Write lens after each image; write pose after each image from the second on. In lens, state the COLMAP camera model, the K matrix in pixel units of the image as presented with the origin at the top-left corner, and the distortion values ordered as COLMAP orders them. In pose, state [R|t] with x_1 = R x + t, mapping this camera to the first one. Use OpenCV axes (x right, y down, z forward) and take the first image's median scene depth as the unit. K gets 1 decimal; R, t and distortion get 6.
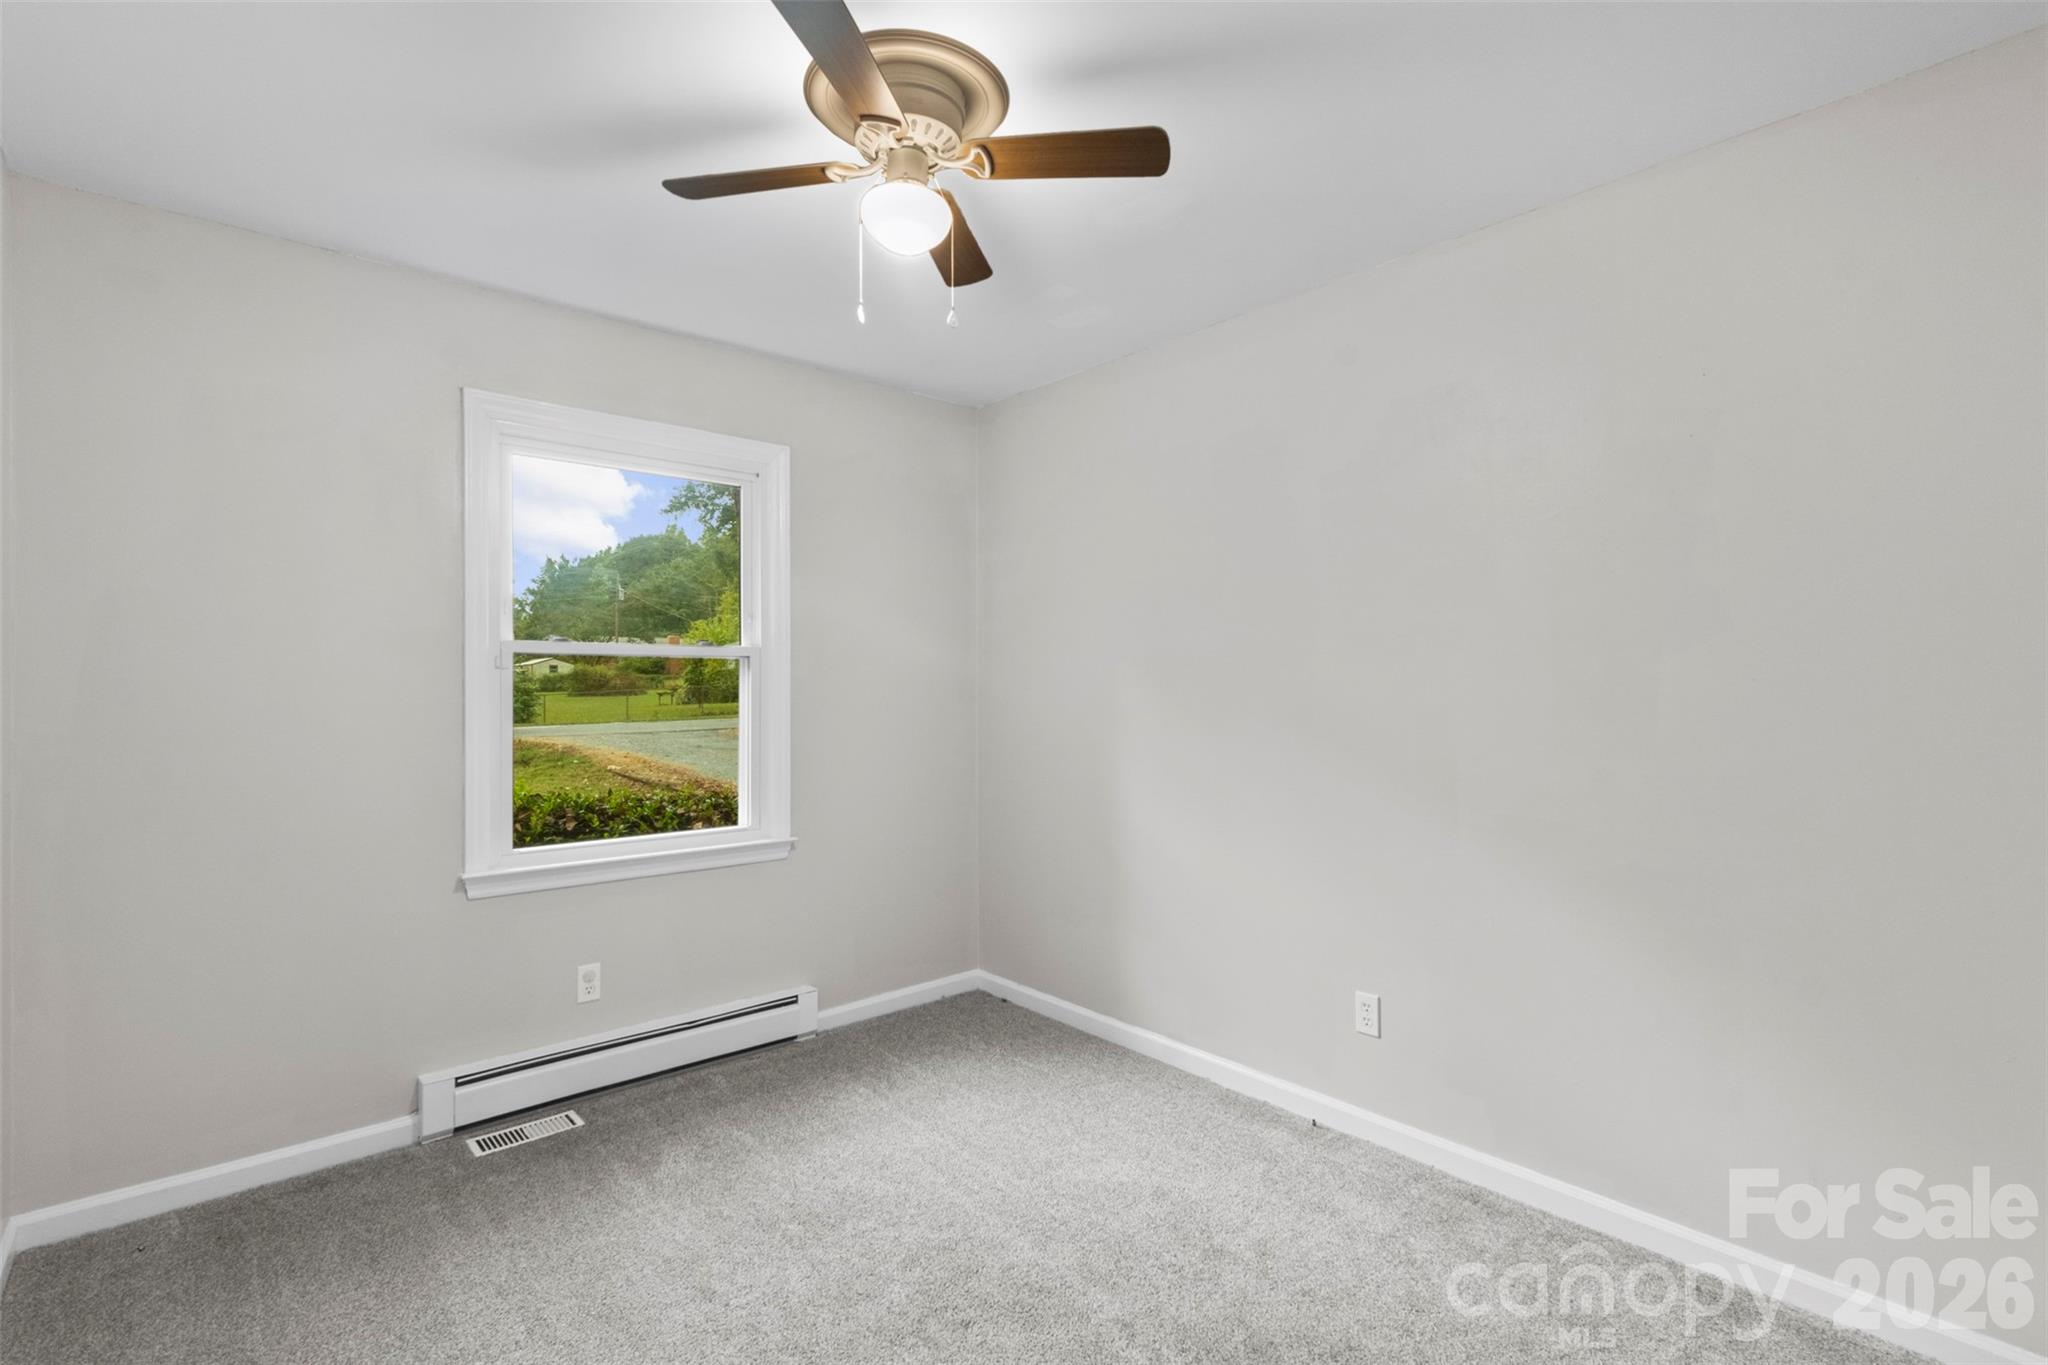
lens RADIAL K [[1020.7, 0, 1097.5], [0, 1020.7, 673.8], [0, 0, 1]] dist [0.000978, -0.001025]
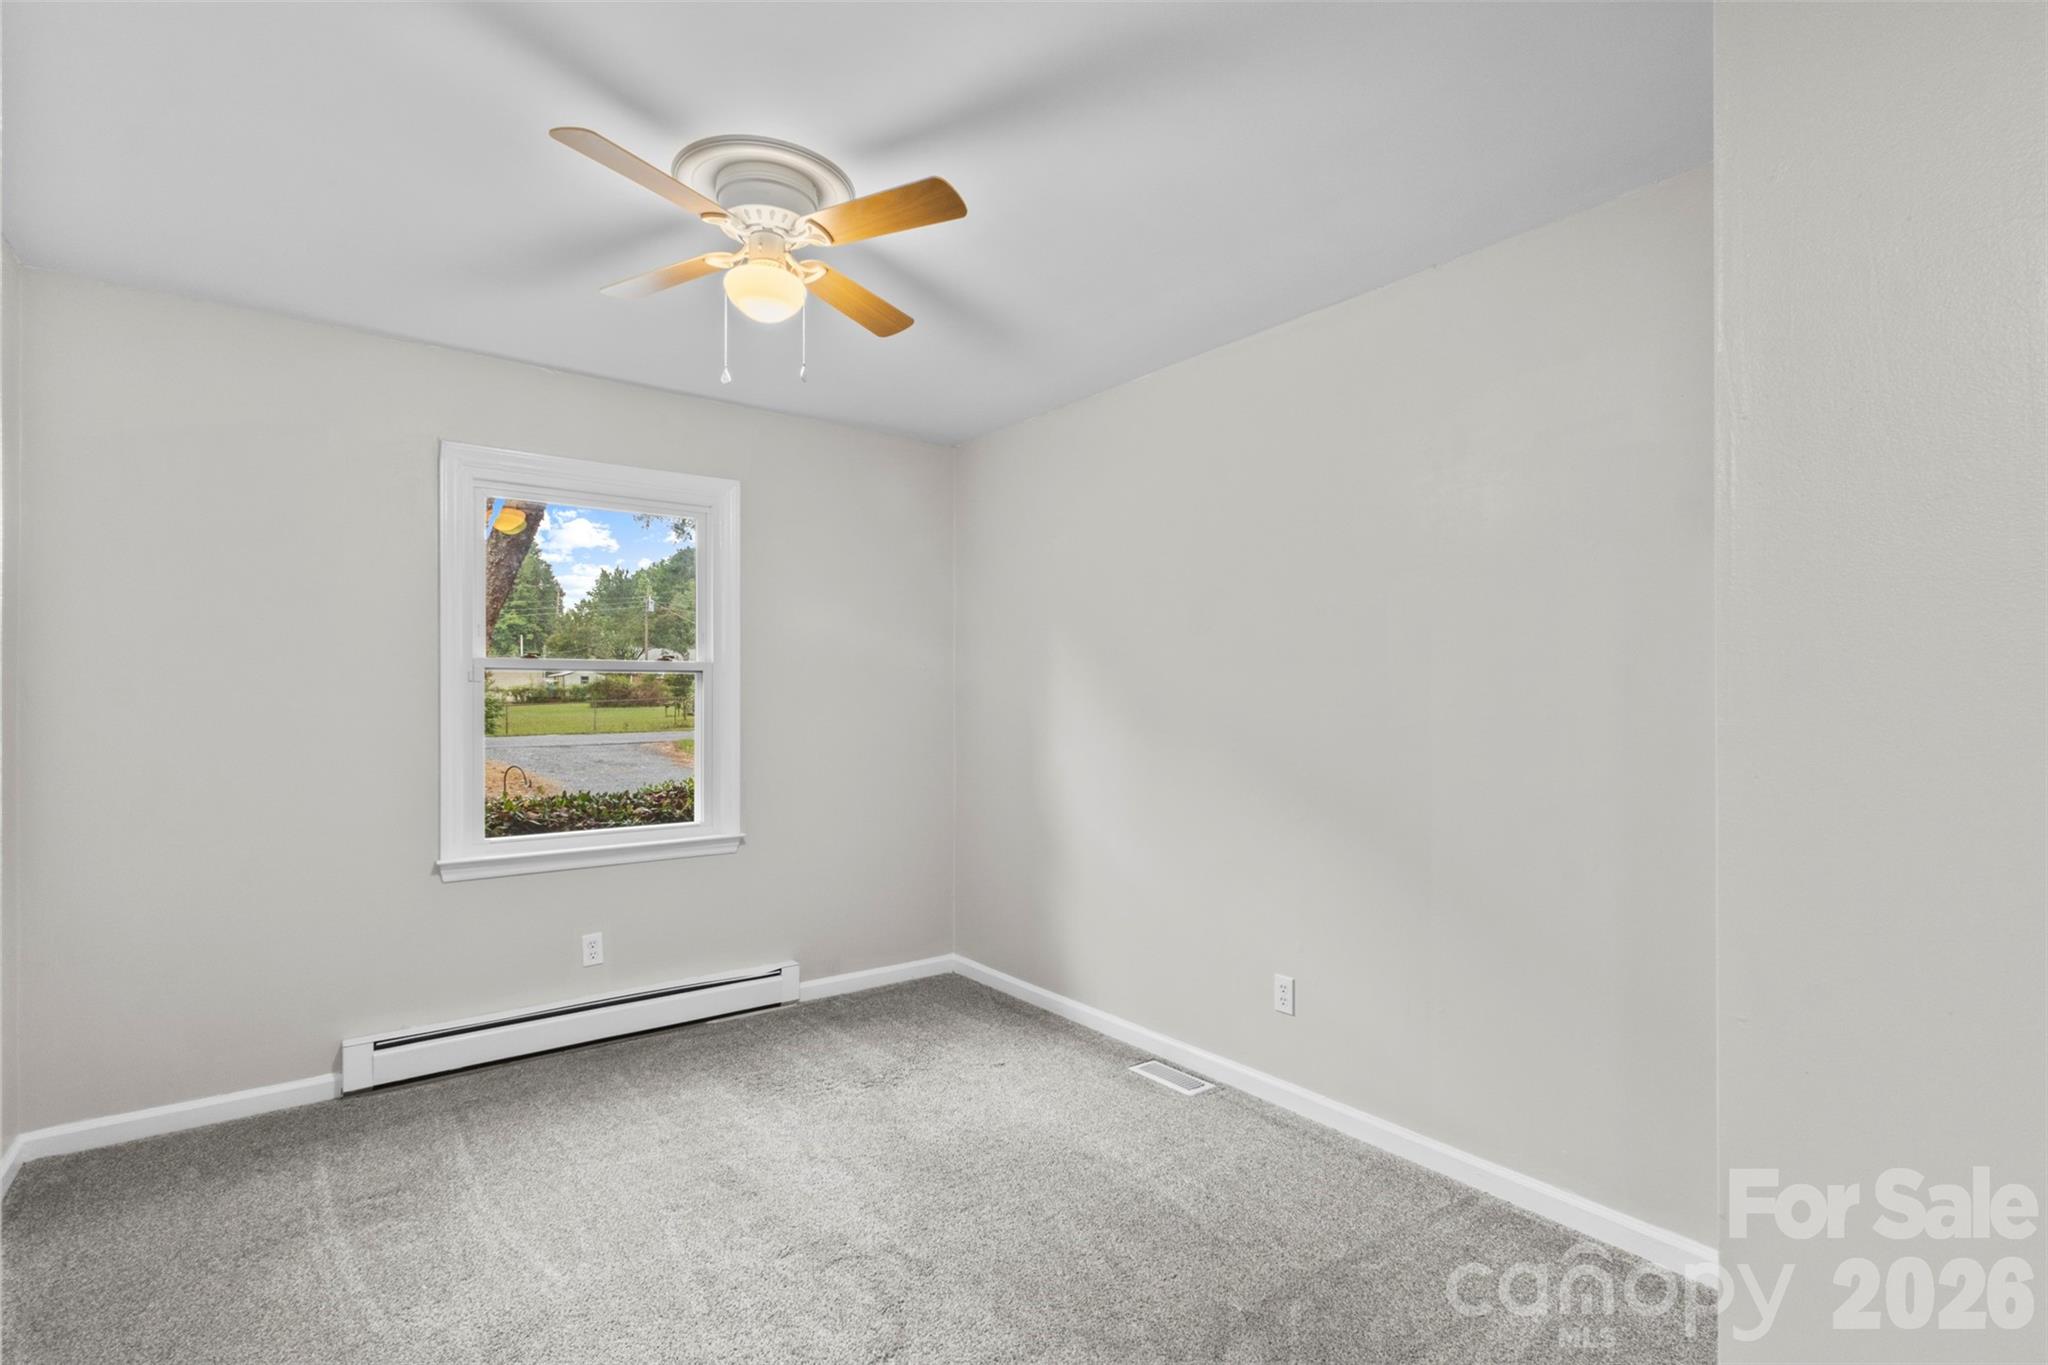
lens RADIAL K [[953.5, 0, 1008.8], [0, 953.5, 685.4], [0, 0, 1]] dist [0.006186, 0.001425]
pose [[0.982625, 0.016593, -0.184860, 0.178280], [-0.011352, 0.999504, 0.029371, -0.035711], [0.185256, -0.026762, 0.982326, 0.038240]]
